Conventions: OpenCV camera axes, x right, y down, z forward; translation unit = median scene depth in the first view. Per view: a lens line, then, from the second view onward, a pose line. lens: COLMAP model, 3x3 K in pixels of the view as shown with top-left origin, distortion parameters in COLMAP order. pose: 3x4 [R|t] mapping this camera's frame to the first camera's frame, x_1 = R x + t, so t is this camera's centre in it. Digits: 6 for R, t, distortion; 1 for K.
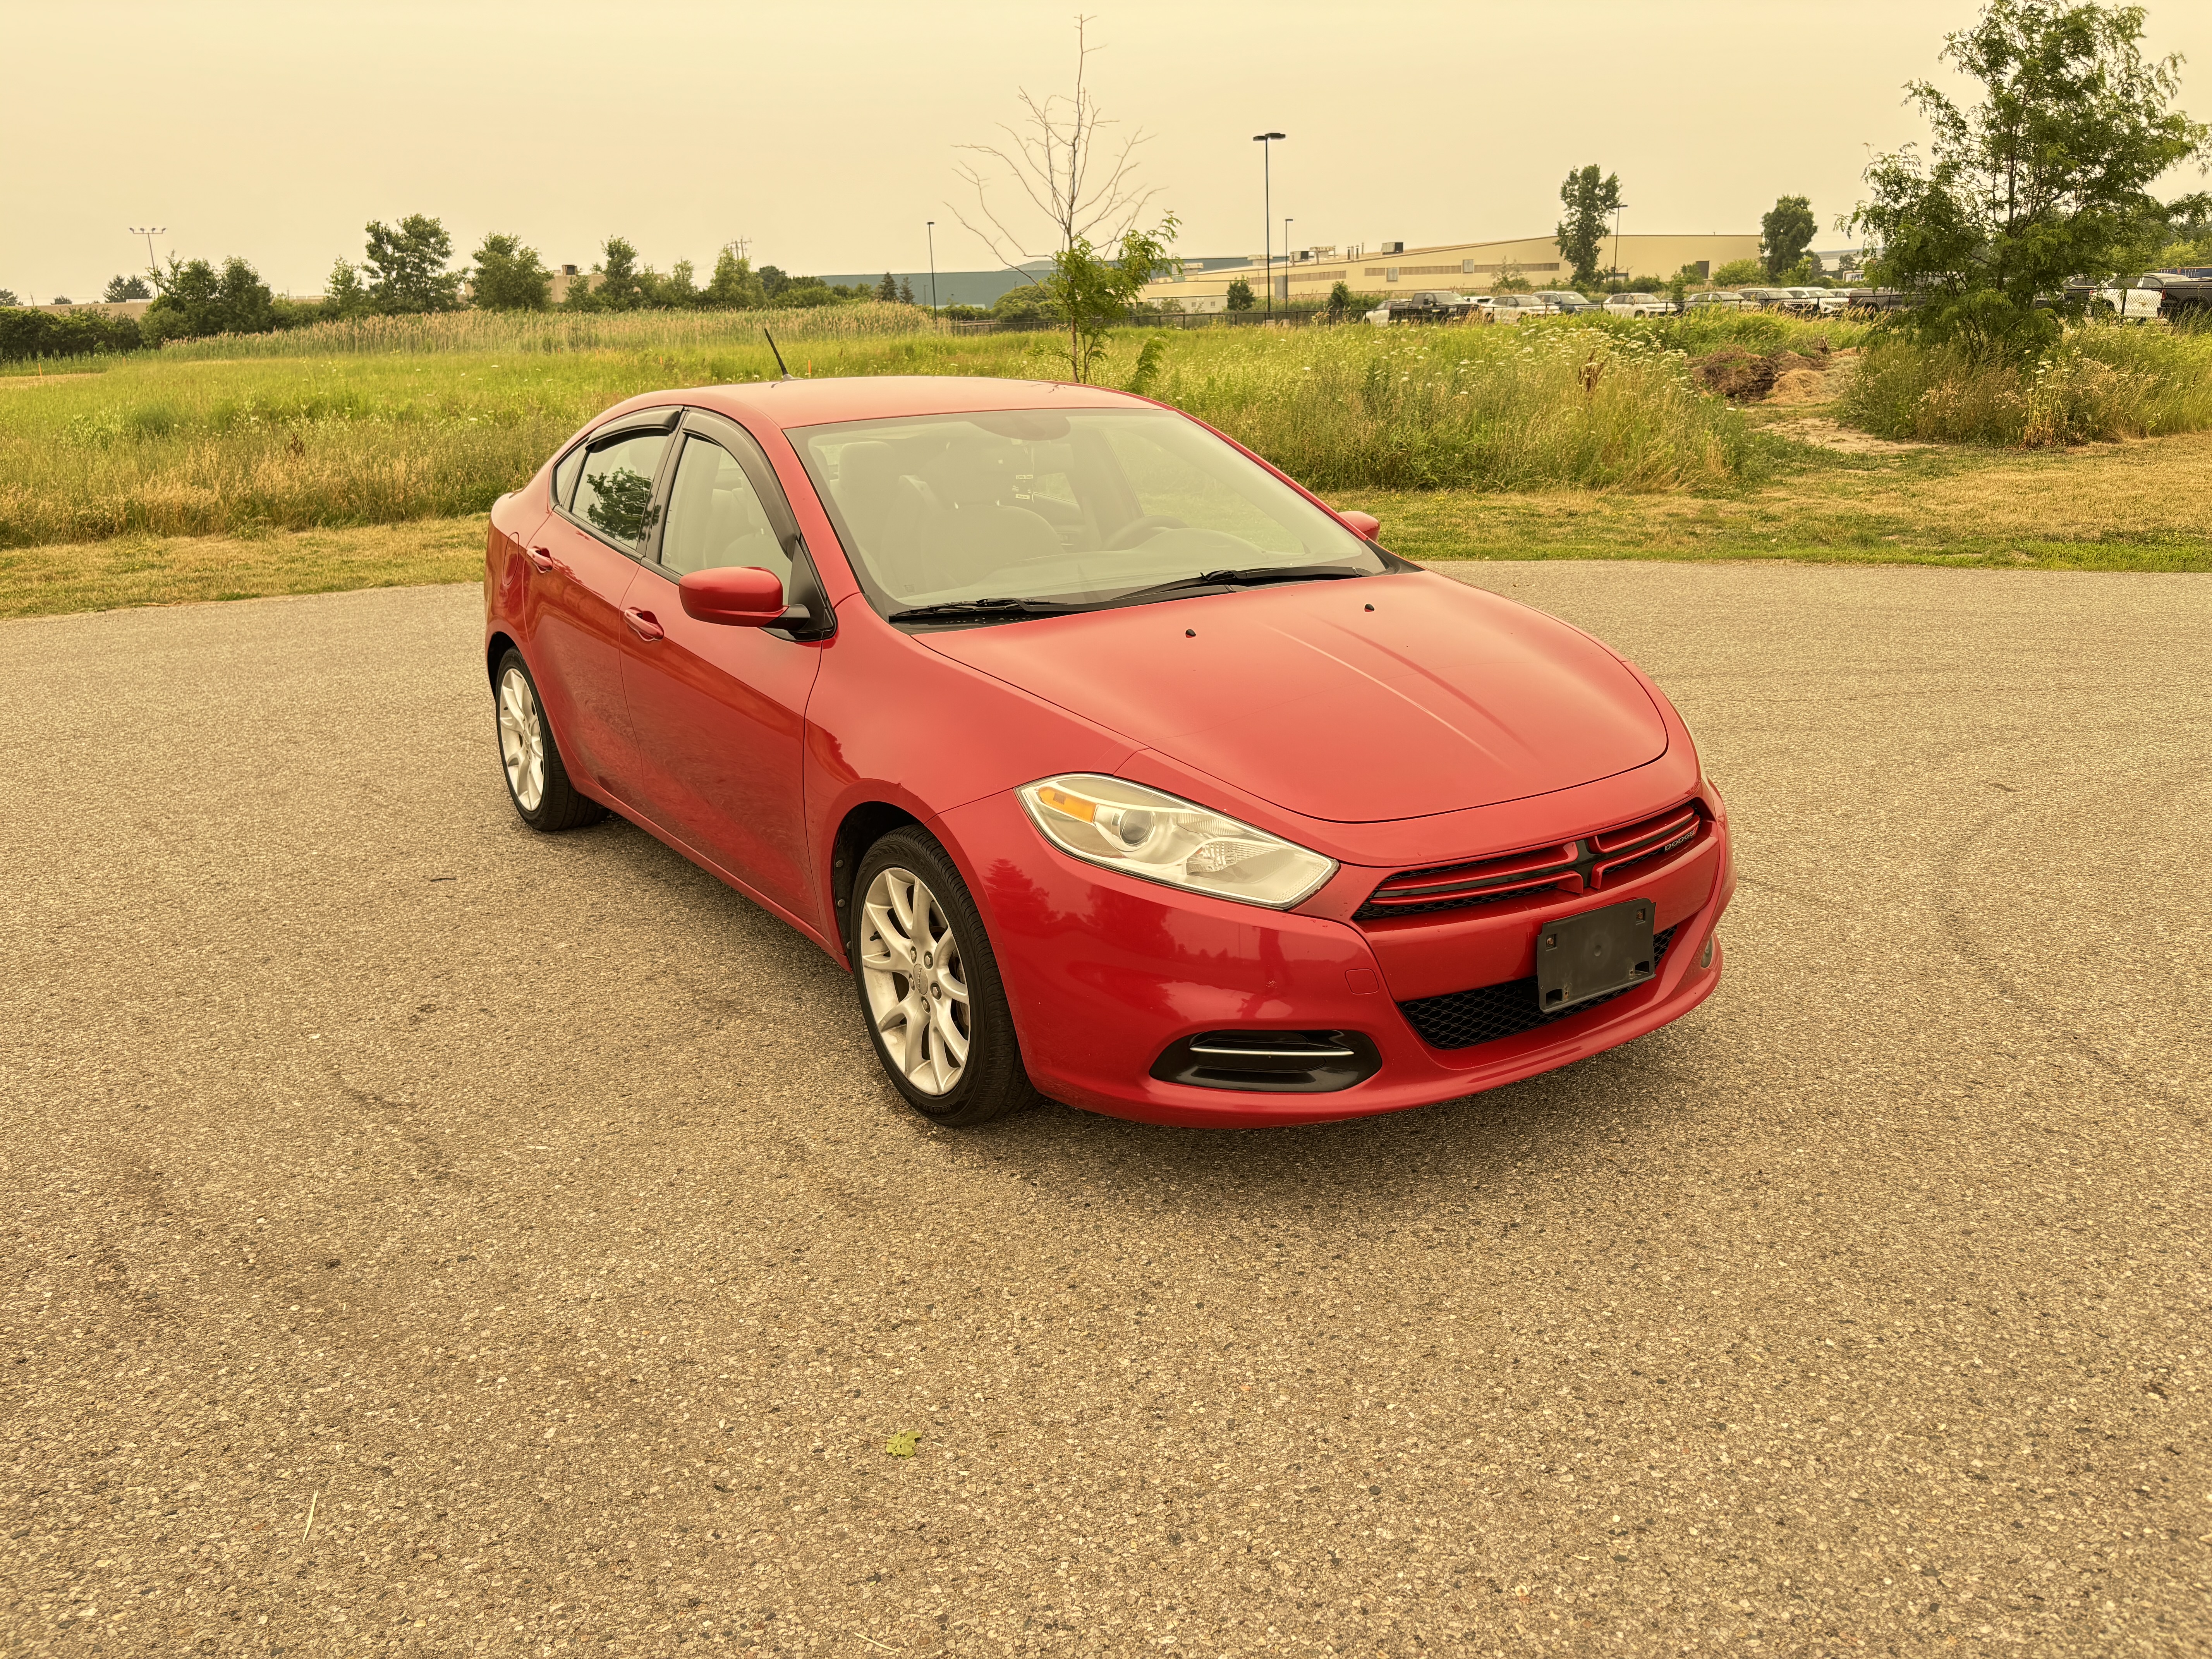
lens RADIAL K [[1662.8, 0, 1107.3], [0, 1662.8, 841.8], [0, 0, 1]] dist [0.022850, -0.018950]
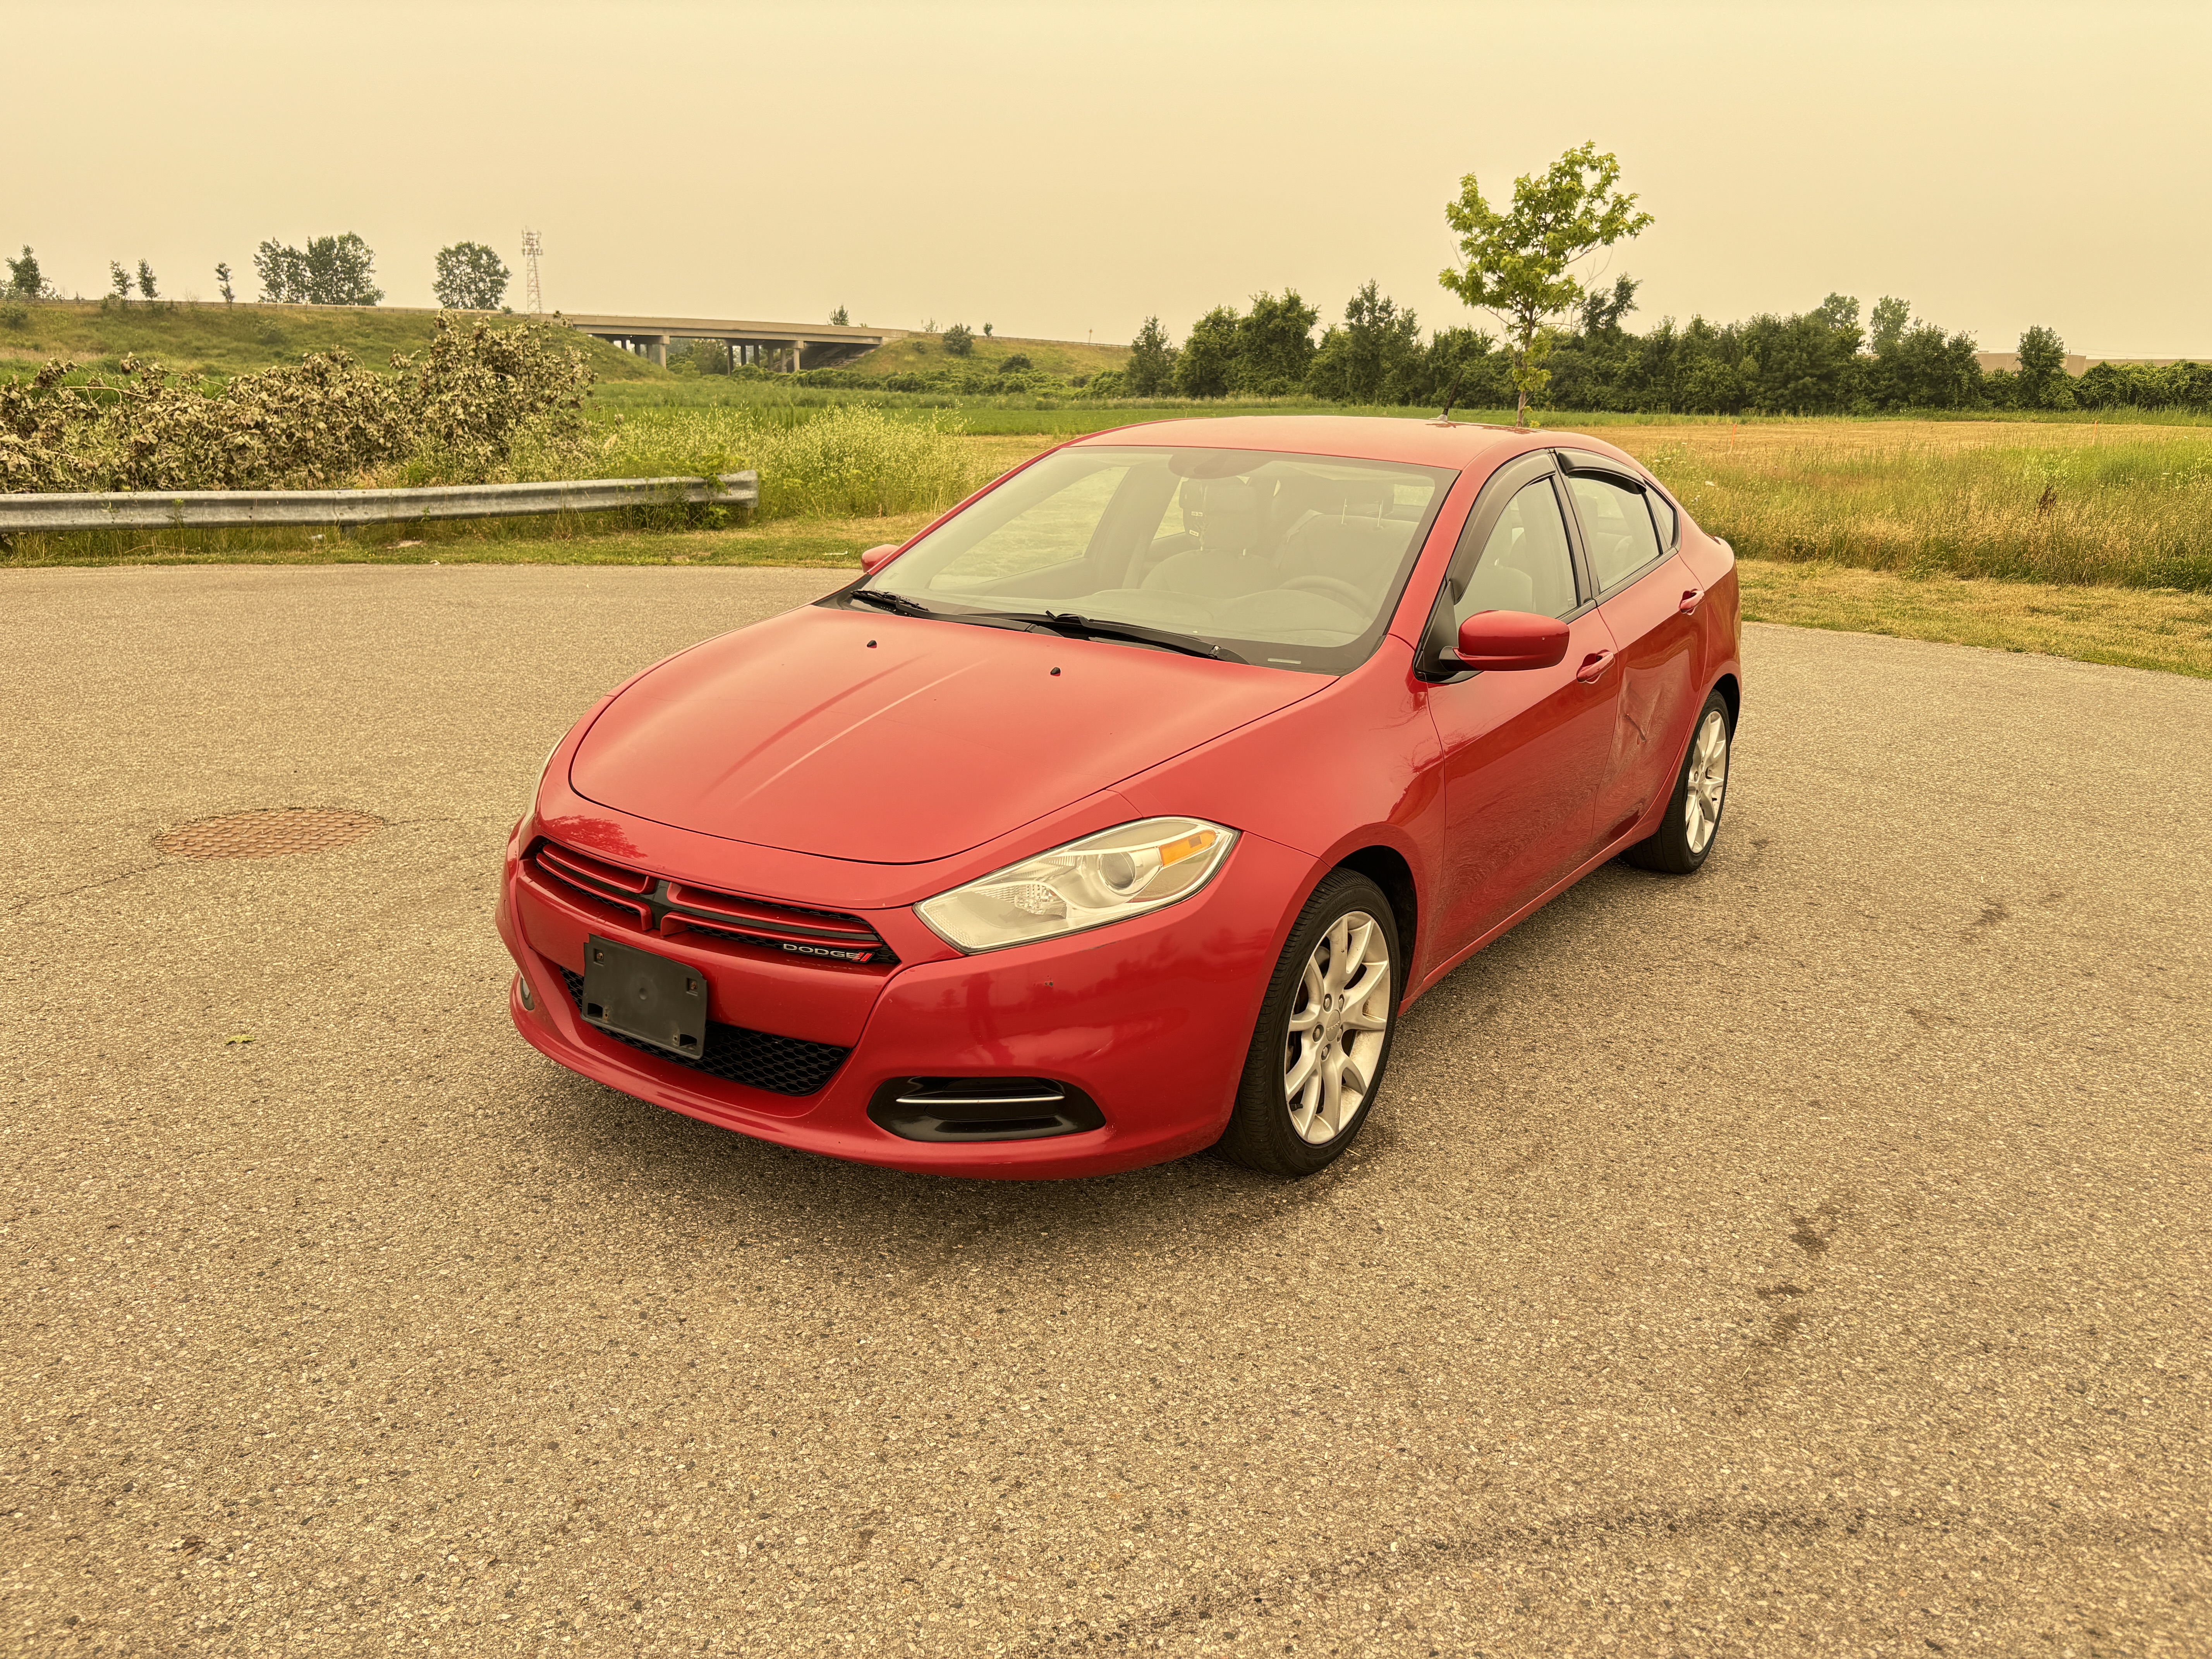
lens RADIAL K [[1662.8, 0, 1109.1], [0, 1662.8, 818.3], [0, 0, 1]] dist [0.022850, -0.018950]
pose [[0.384172, 0.268657, -0.883310, 1.374480], [-0.301848, 0.940699, 0.154831, -0.295273], [0.872525, 0.207143, 0.442483, 0.874845]]
